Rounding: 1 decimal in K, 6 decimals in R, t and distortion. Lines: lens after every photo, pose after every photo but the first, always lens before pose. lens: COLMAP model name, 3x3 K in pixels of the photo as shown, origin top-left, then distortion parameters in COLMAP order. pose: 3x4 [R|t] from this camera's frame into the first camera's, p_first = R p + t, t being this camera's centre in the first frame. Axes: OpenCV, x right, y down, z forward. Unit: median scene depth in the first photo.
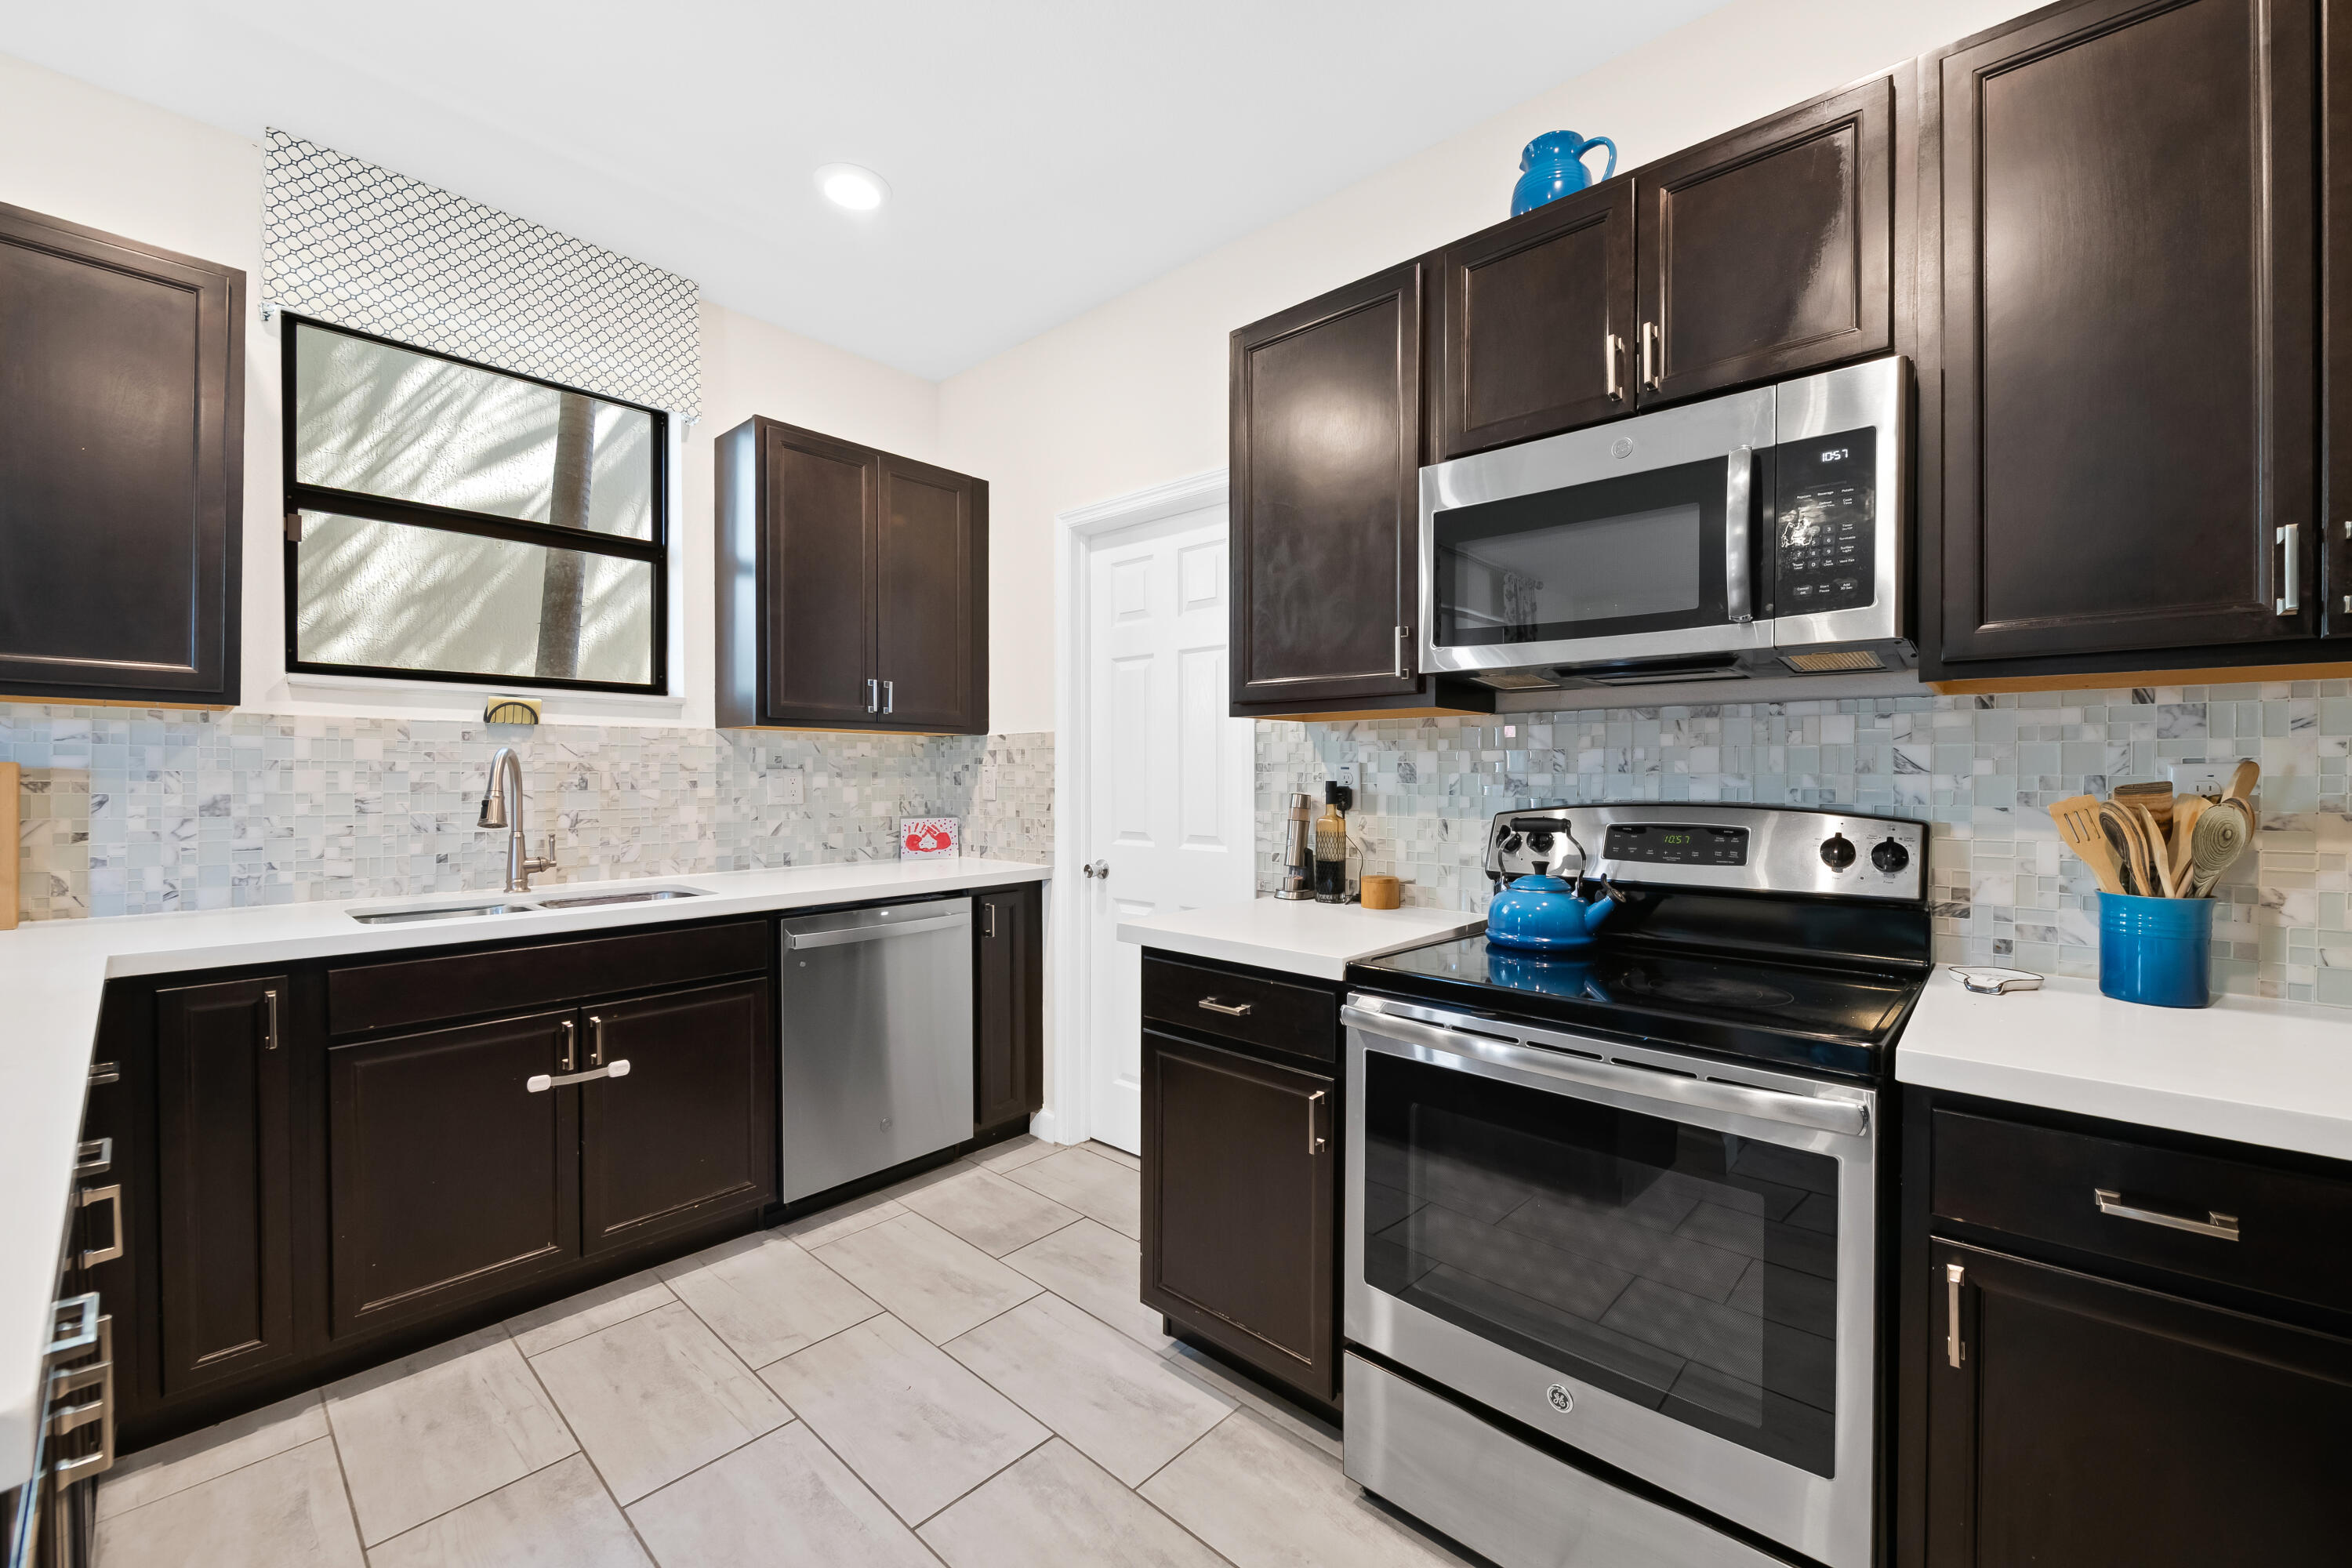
lens RADIAL K [[943.9, 0, 1186.7], [0, 943.9, 781.3], [0, 0, 1]] dist [-0.002484, -0.000971]
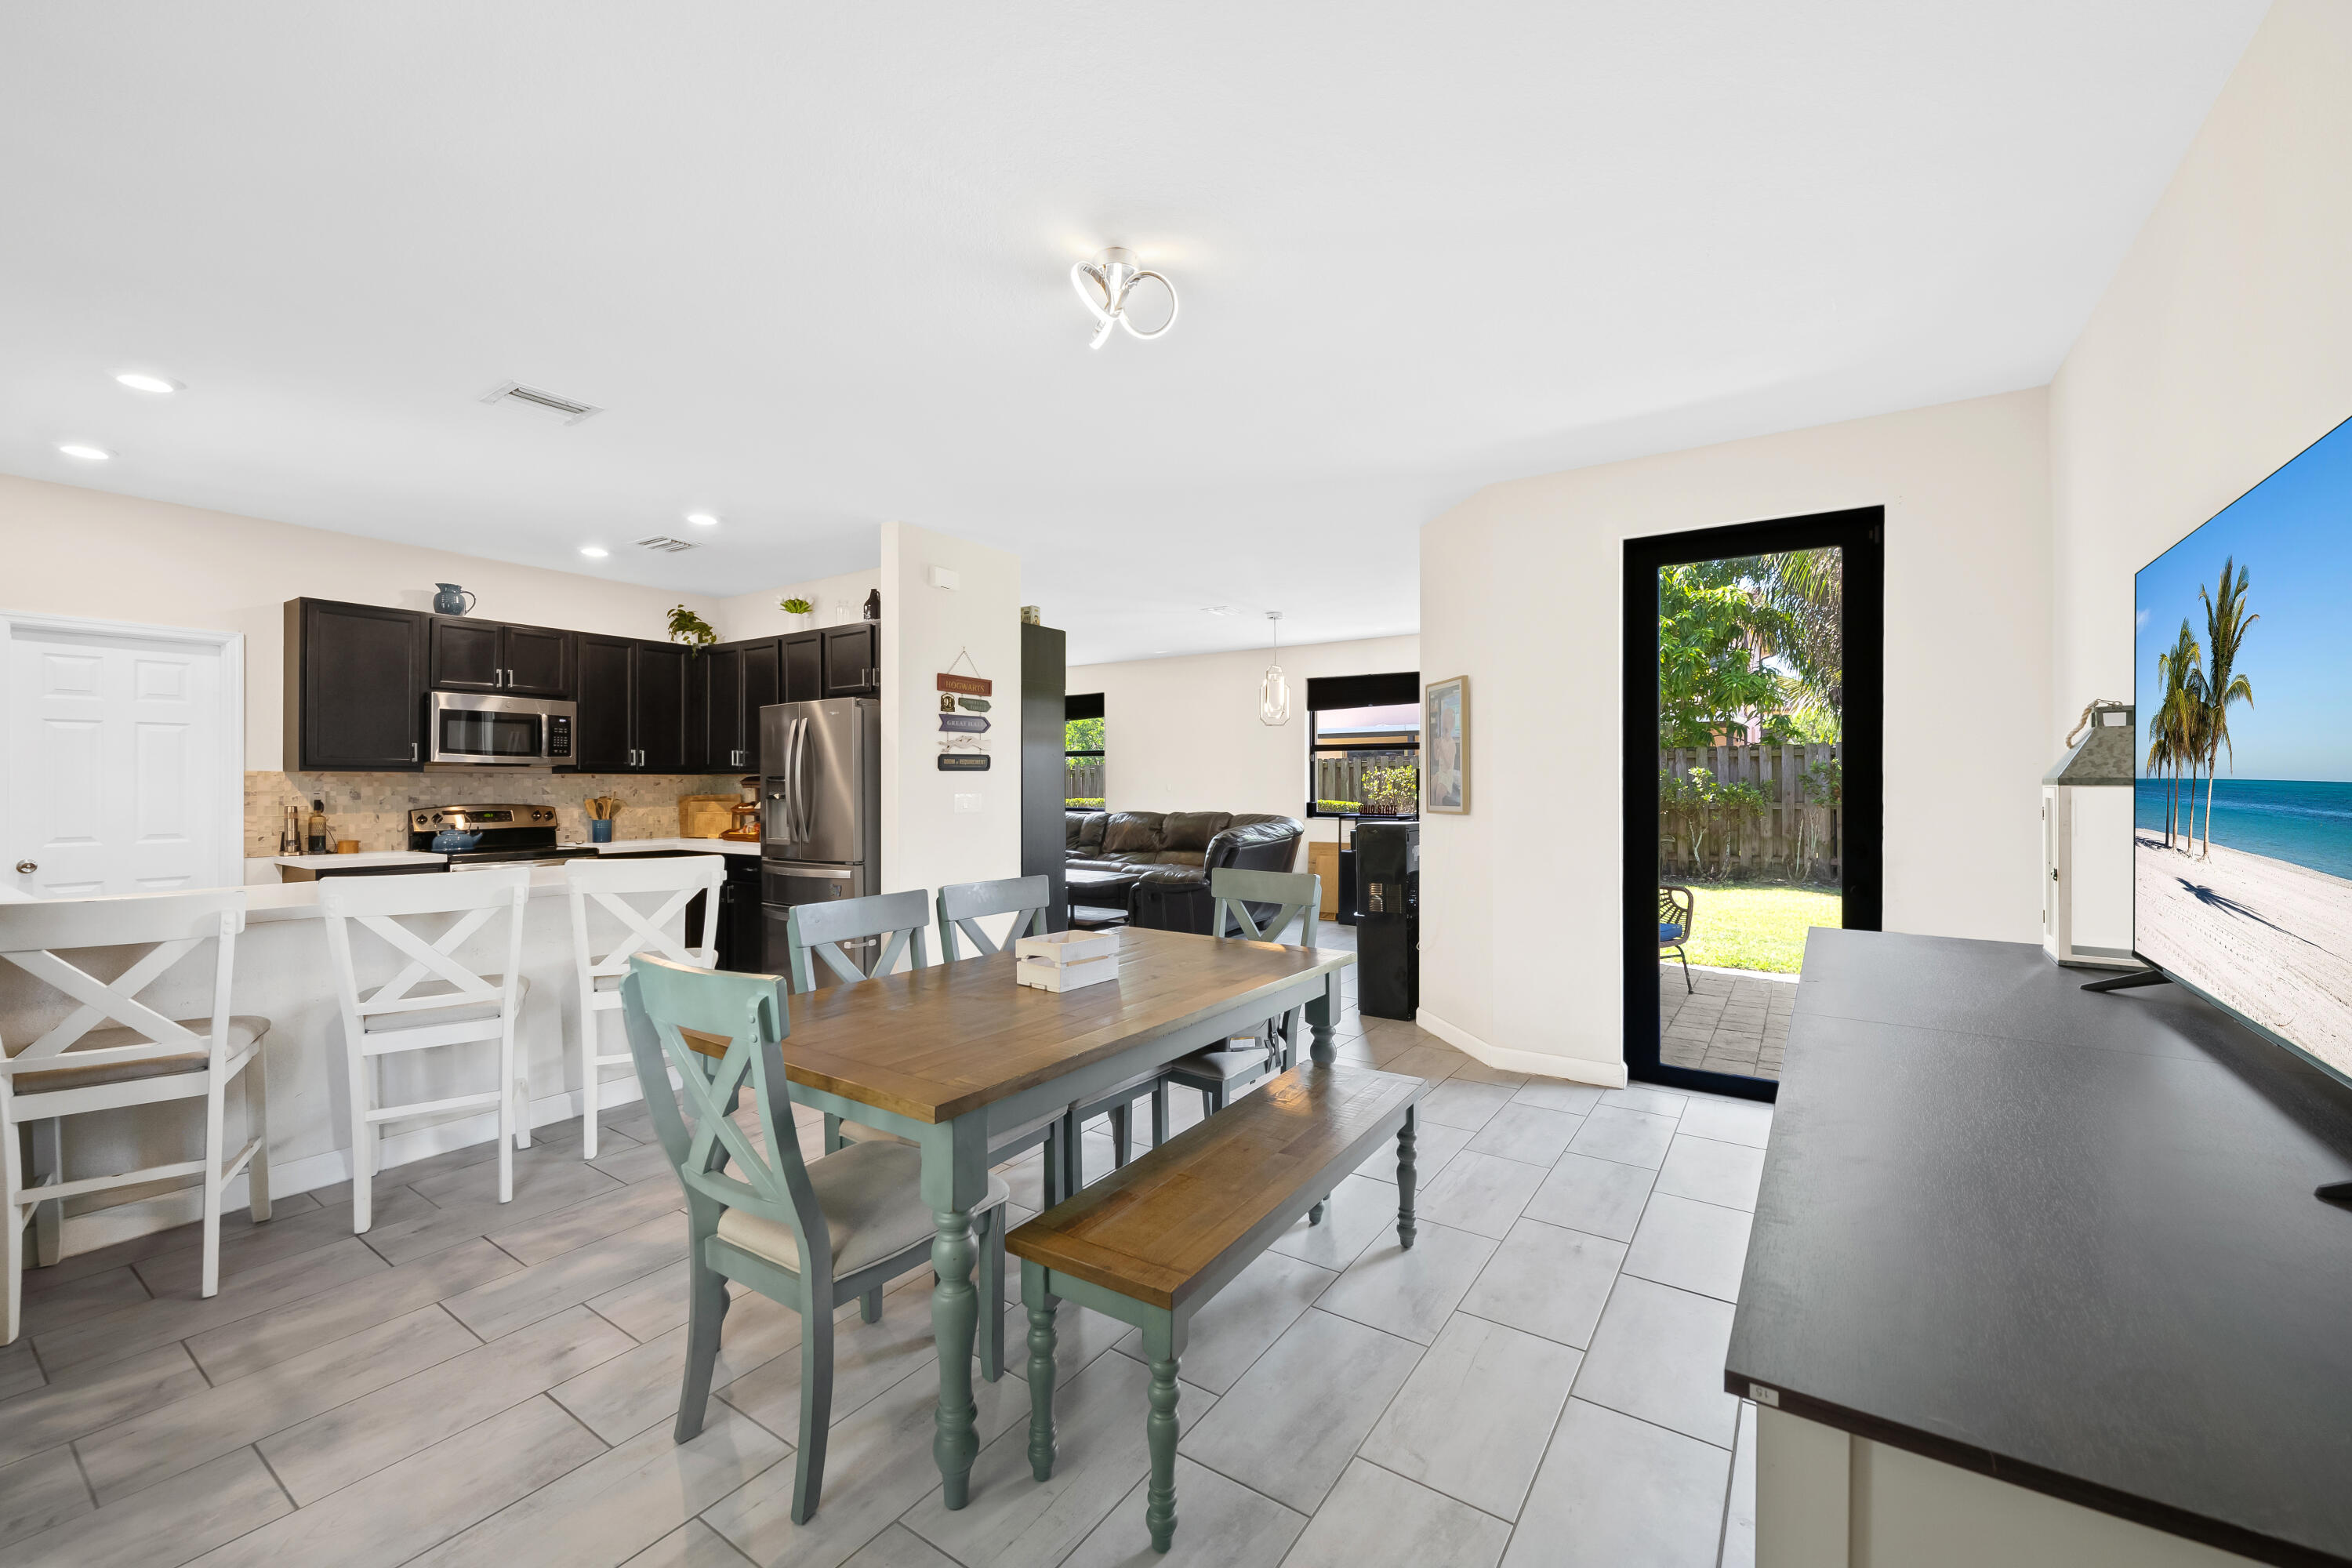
lens RADIAL K [[943.9, 0, 1186.7], [0, 943.9, 781.3], [0, 0, 1]] dist [-0.002484, -0.000971]
pose [[-0.129861, 0.002231, 0.991530, -2.466529], [0.007419, 0.999972, -0.001278, -0.027340], [-0.991504, 0.007191, -0.129874, -0.788639]]
